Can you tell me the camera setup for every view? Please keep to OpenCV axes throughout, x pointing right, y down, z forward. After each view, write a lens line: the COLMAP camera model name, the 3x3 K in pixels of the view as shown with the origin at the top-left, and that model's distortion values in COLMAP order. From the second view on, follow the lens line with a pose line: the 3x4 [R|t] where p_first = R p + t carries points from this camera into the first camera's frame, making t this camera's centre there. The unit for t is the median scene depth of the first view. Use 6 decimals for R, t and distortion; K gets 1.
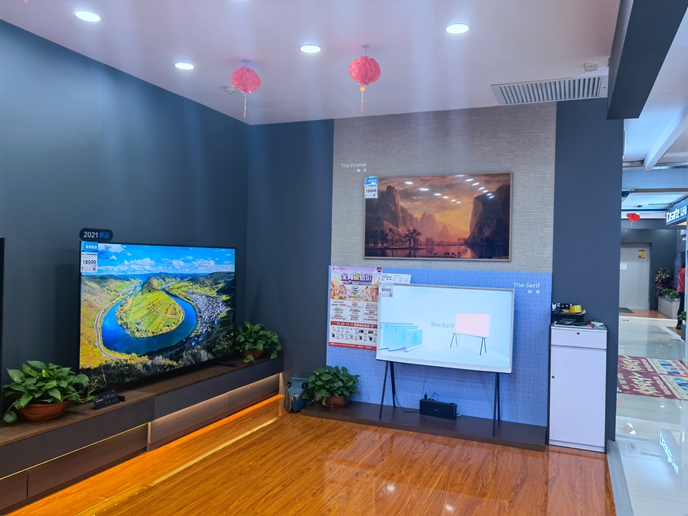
lens RADIAL K [[552.3, 0, 345.9], [0, 552.3, 256.8], [0, 0, 1]] dist [0.011342, 0.025452]
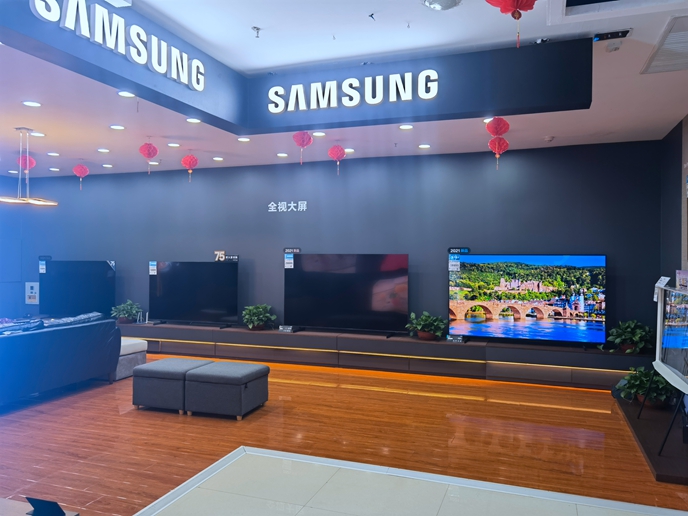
lens RADIAL K [[552.3, 0, 340.8], [0, 552.3, 259.1], [0, 0, 1]] dist [0.011342, 0.025452]
pose [[0.033445, -0.017465, -0.999288, 1.211082], [-0.003711, 0.999838, -0.017599, 0.020315], [0.999434, 0.004297, 0.033375, 0.479757]]
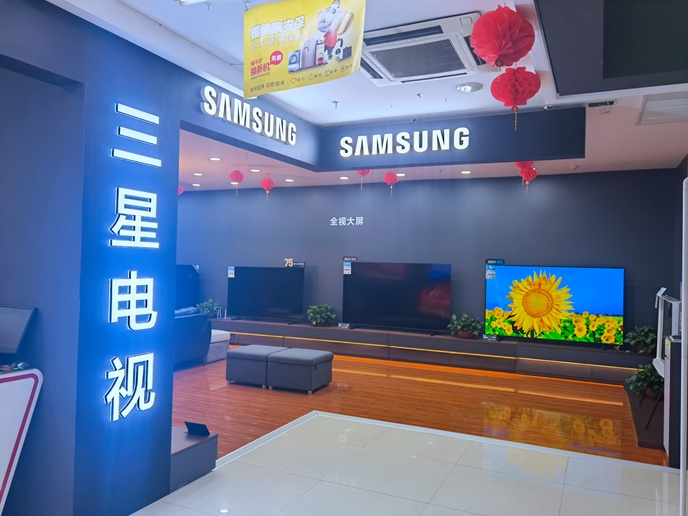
lens RADIAL K [[552.3, 0, 342.2], [0, 552.3, 258.9], [0, 0, 1]] dist [0.011342, 0.025452]
pose [[-0.053624, -0.028586, -0.998152, 1.502997], [-0.022771, 0.999365, -0.027398, 0.018933], [0.998302, 0.021260, -0.054241, 0.464253]]
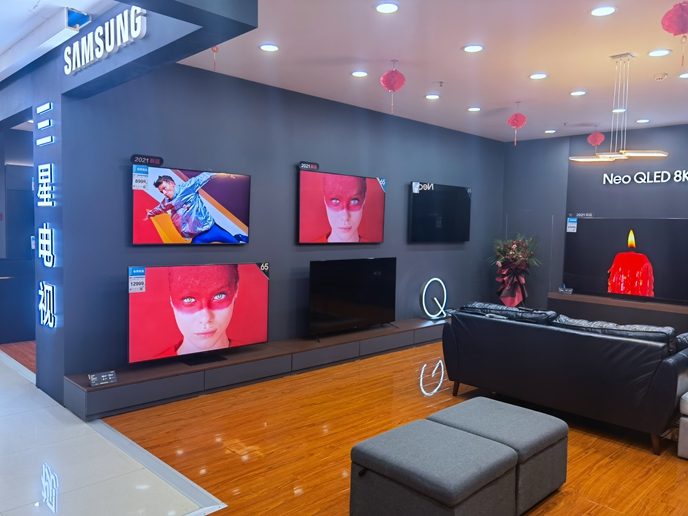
lens RADIAL K [[552.3, 0, 345.8], [0, 552.3, 256.8], [0, 0, 1]] dist [0.011342, 0.025452]
pose [[-0.916298, -0.065826, 0.395050, -0.185846], [-0.039046, 0.996384, 0.075460, -0.022691], [-0.398589, 0.053719, -0.915555, 0.888919]]
